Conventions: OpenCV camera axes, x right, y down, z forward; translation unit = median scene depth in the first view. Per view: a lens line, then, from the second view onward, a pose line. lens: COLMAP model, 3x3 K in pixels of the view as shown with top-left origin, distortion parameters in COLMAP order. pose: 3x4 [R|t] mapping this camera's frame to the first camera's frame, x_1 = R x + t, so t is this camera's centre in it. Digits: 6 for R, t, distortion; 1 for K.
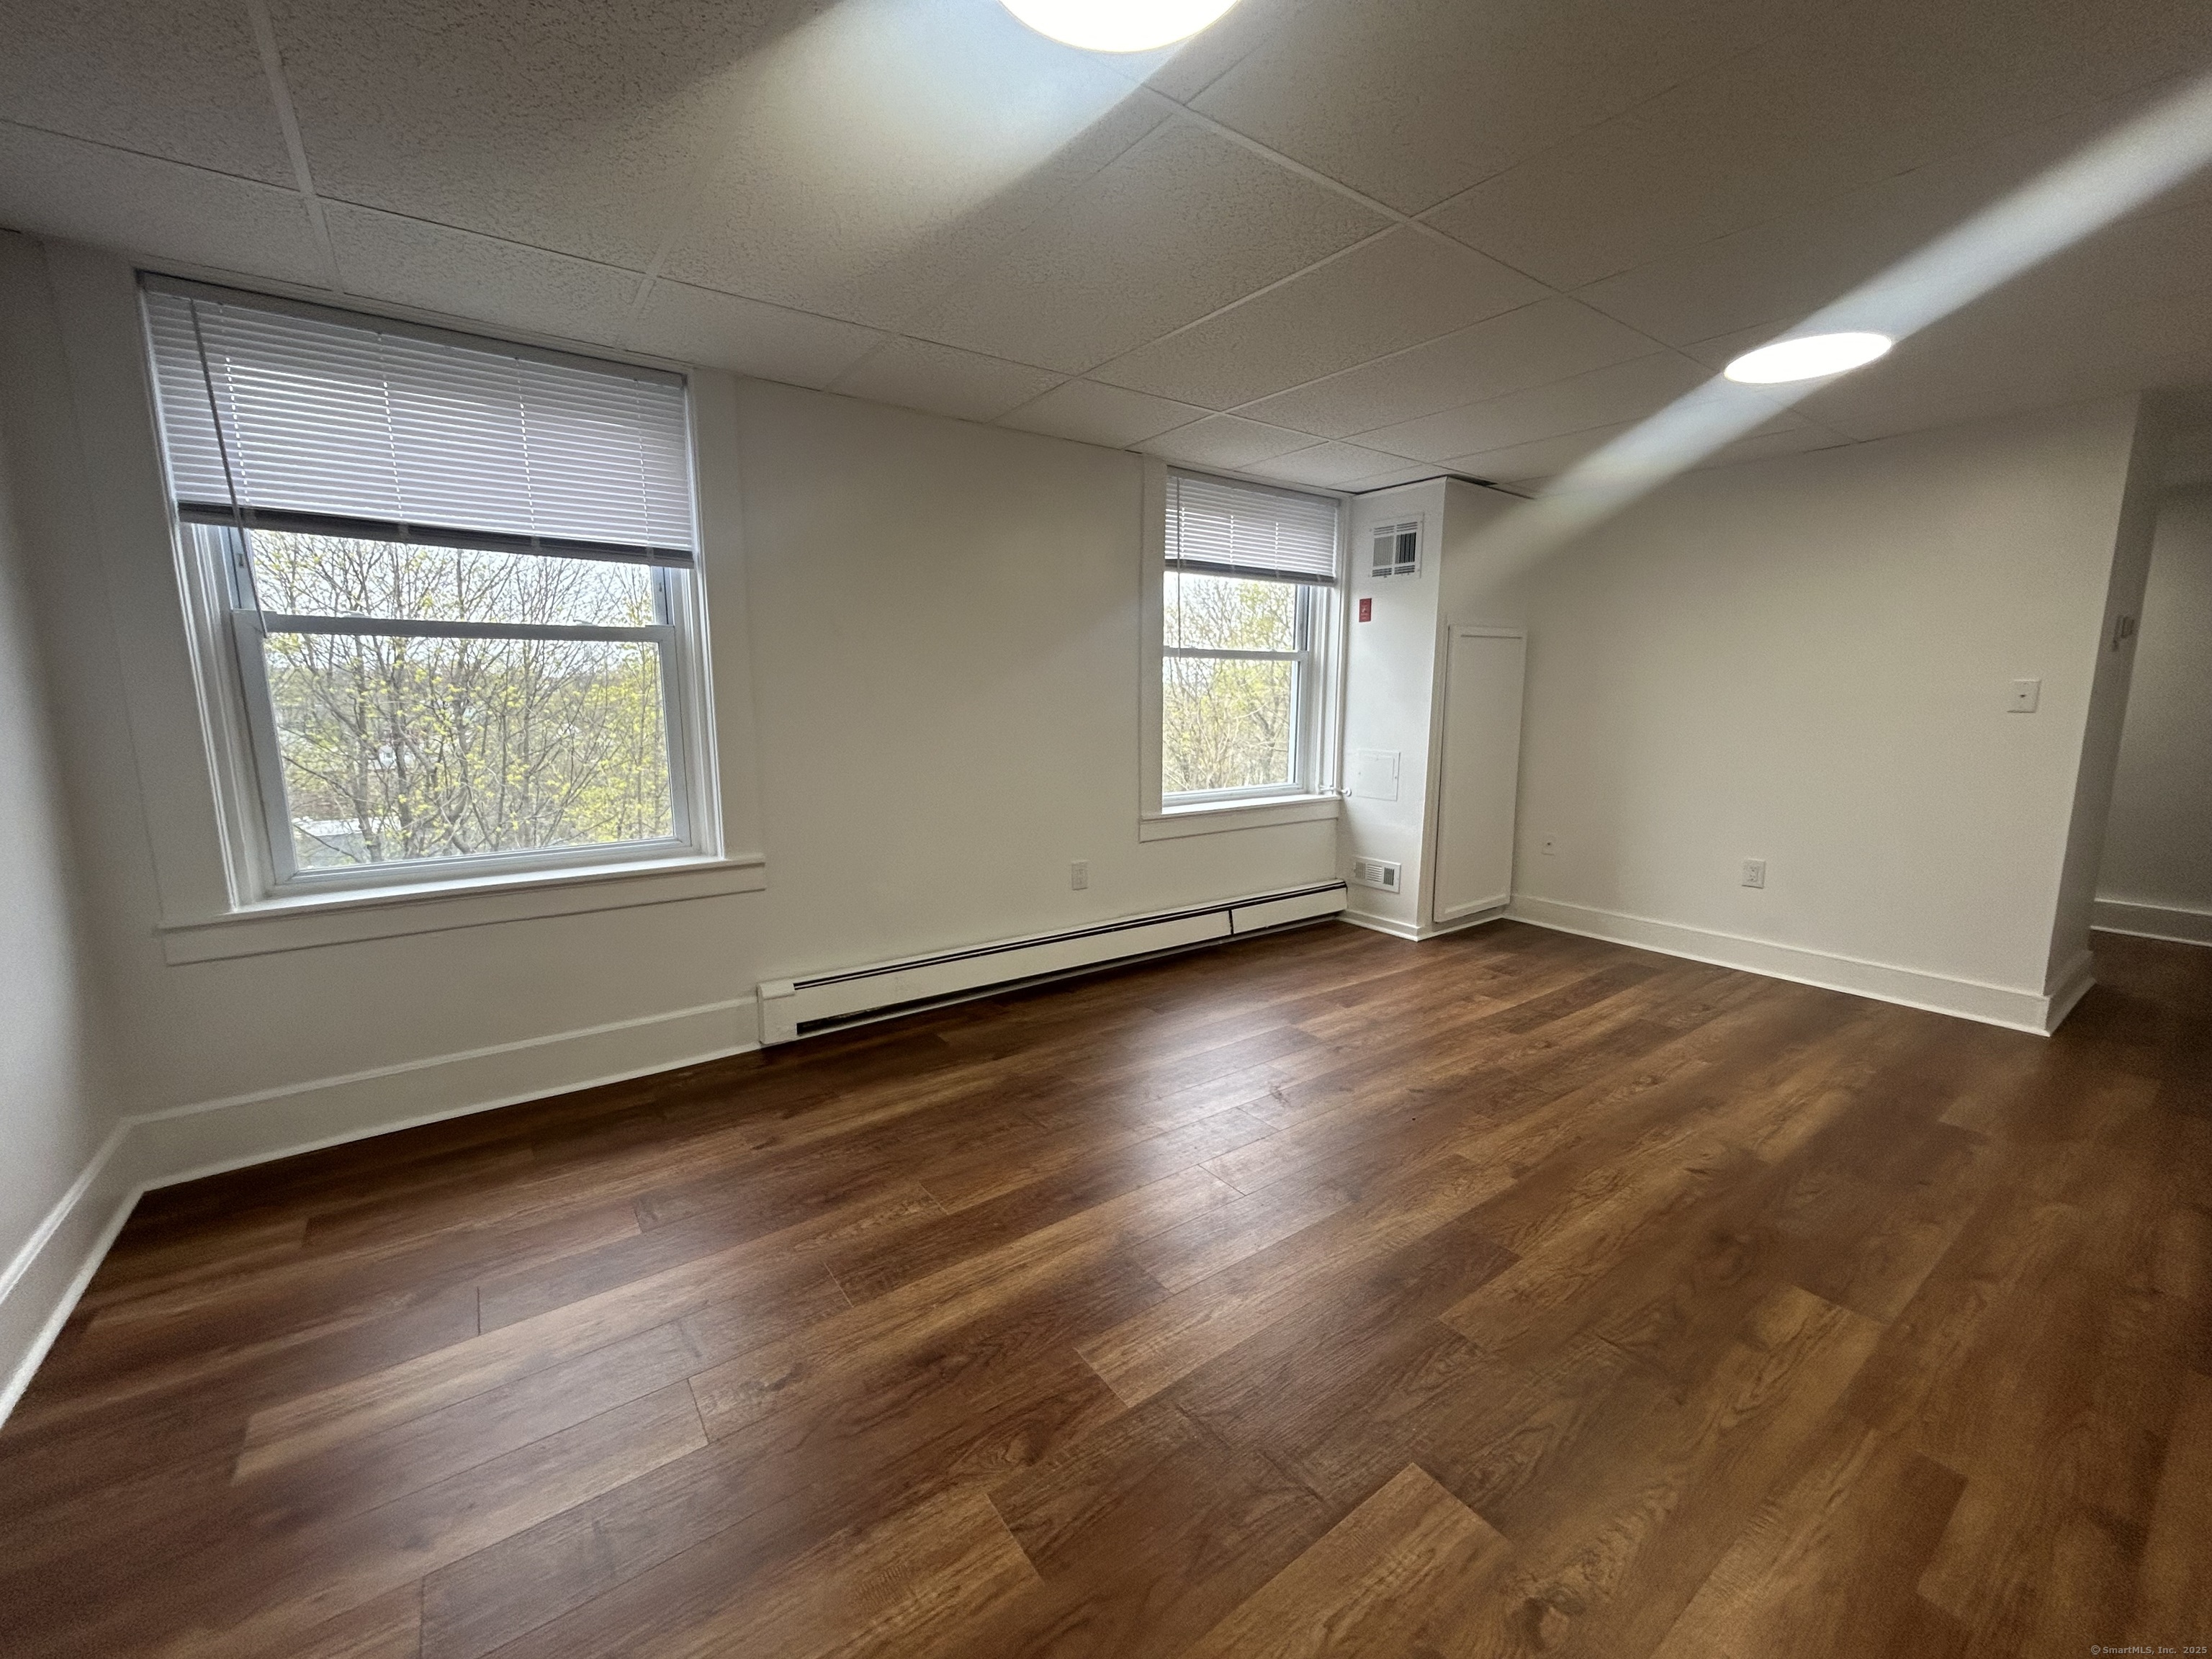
lens RADIAL K [[889.5, 0, 1108.1], [0, 889.5, 822.6], [0, 0, 1]] dist [0.002306, 0.000159]
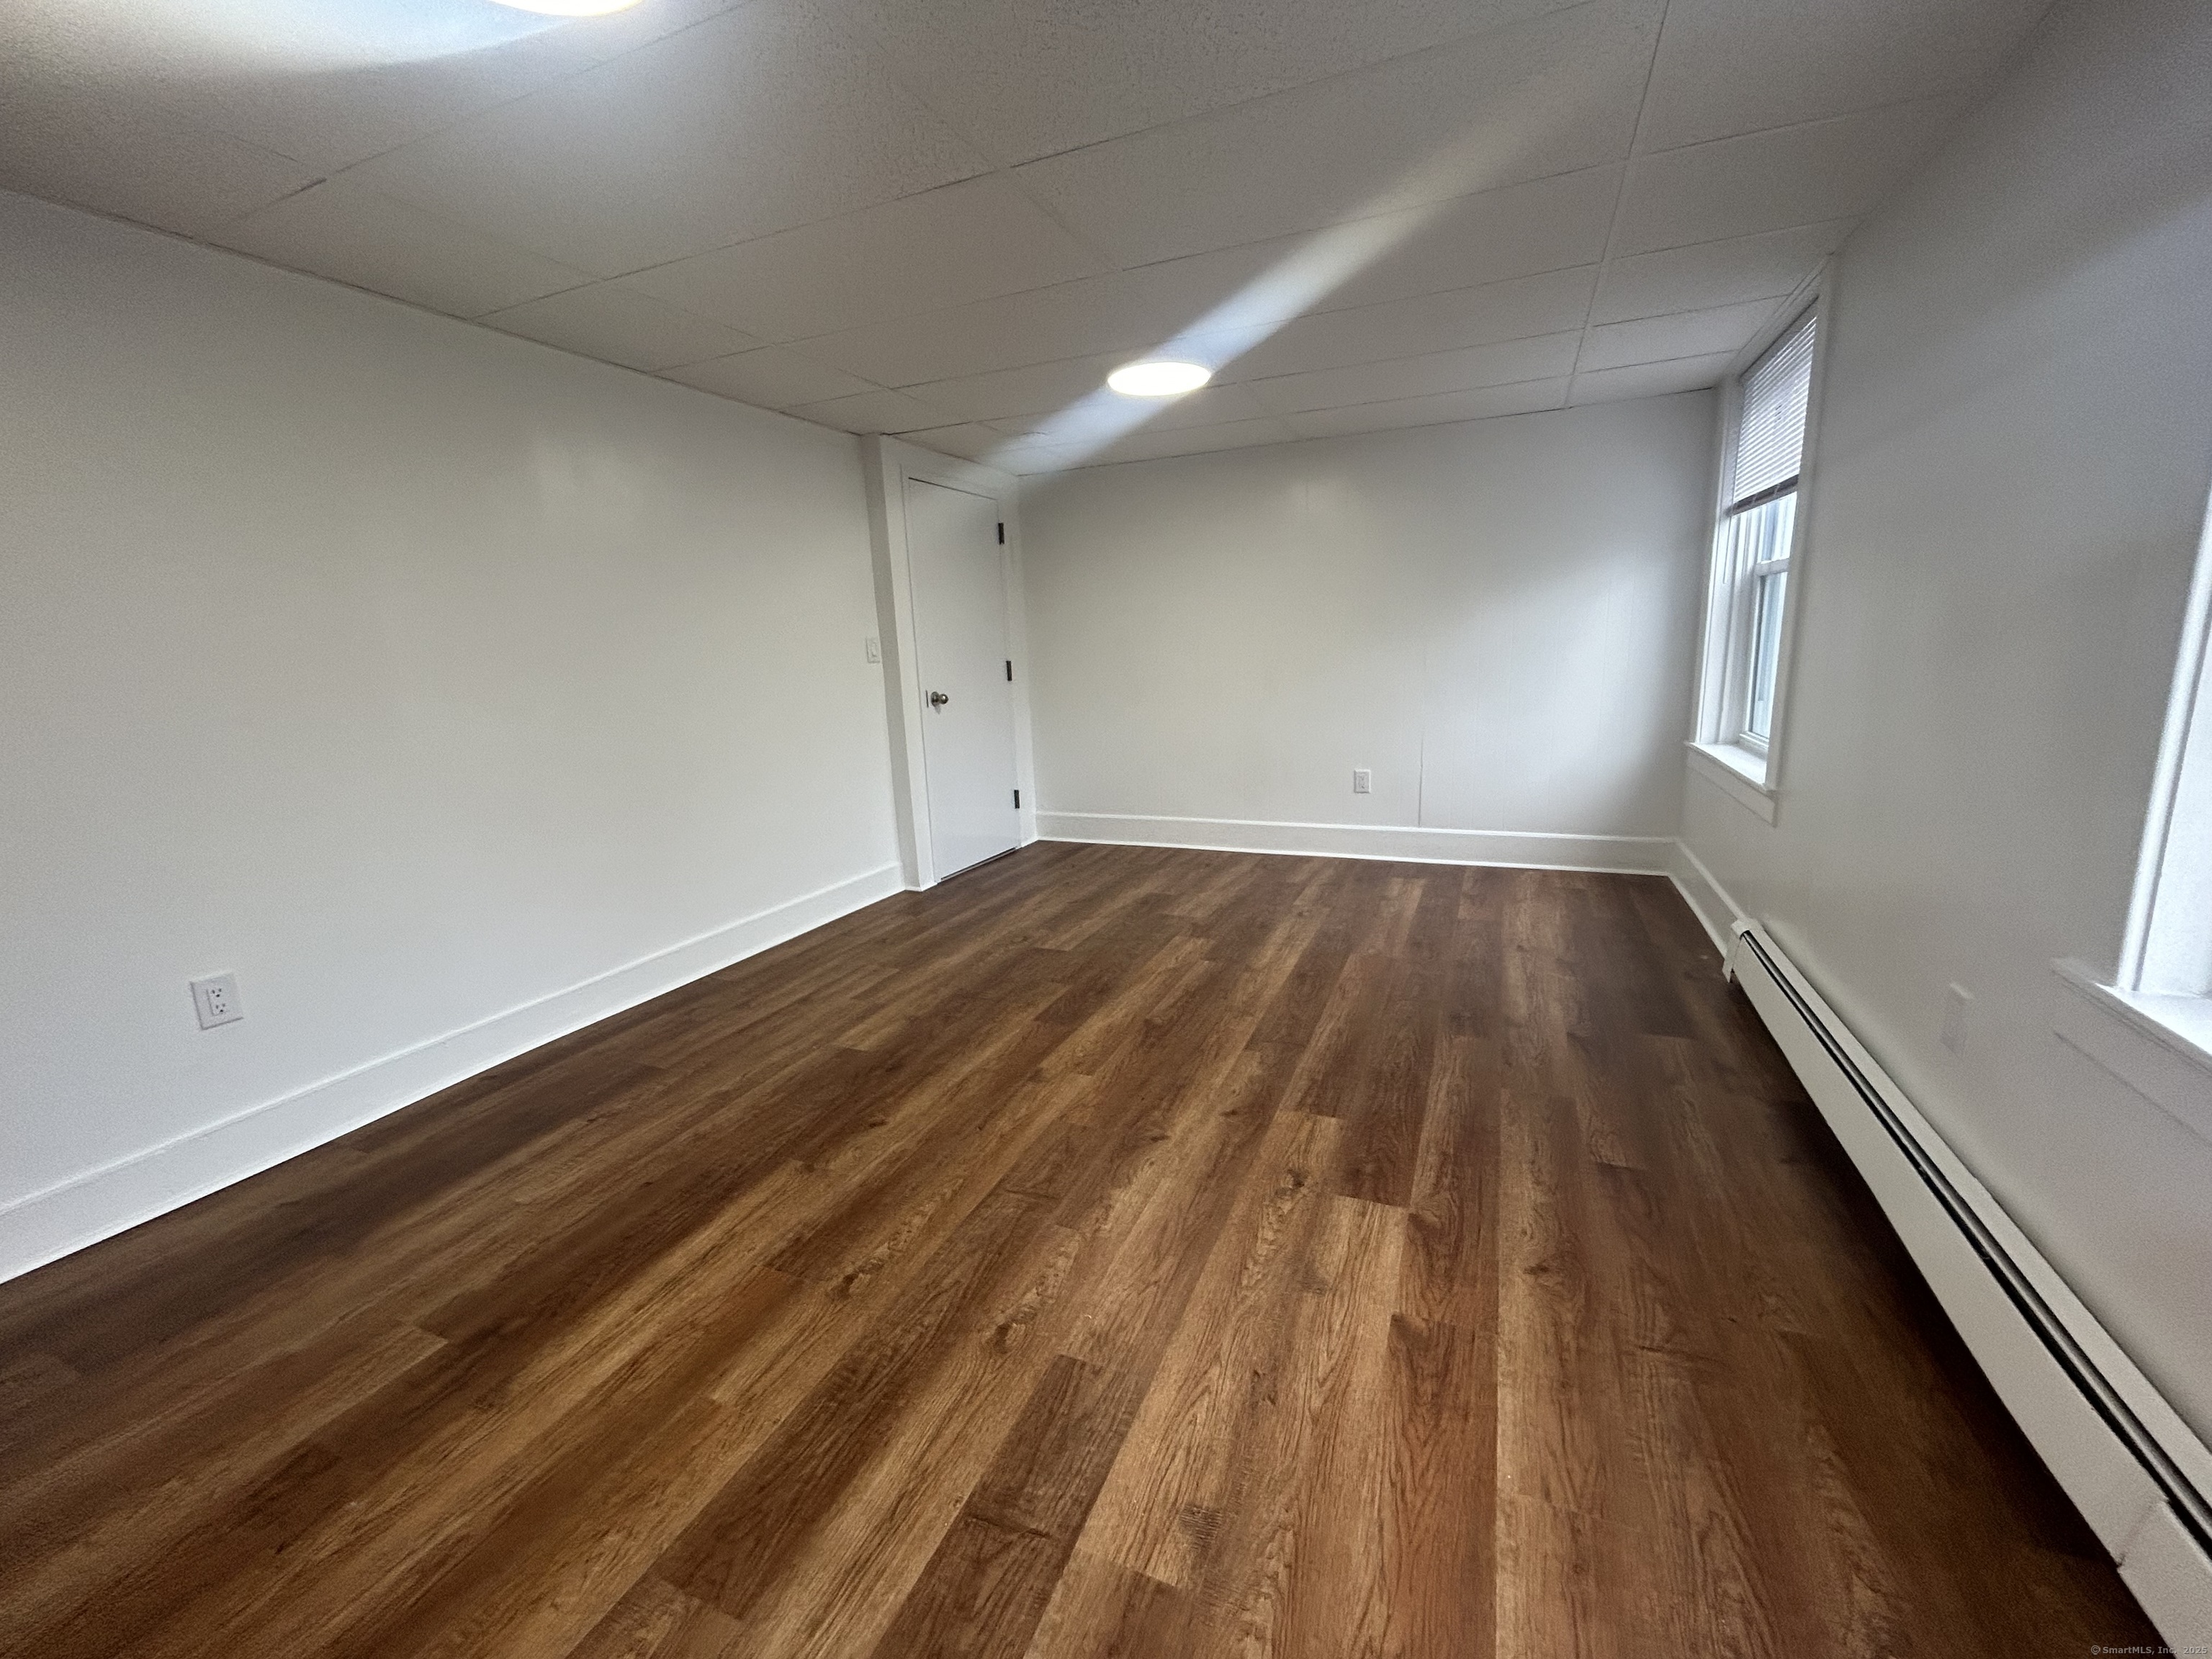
lens RADIAL K [[889.5, 0, 1108.1], [0, 889.5, 822.6], [0, 0, 1]] dist [0.002306, 0.000159]
pose [[-0.859364, 0.131057, -0.494285, 0.854417], [-0.039406, 0.946753, 0.319539, -0.252030], [0.509844, 0.294078, -0.808441, 1.770032]]
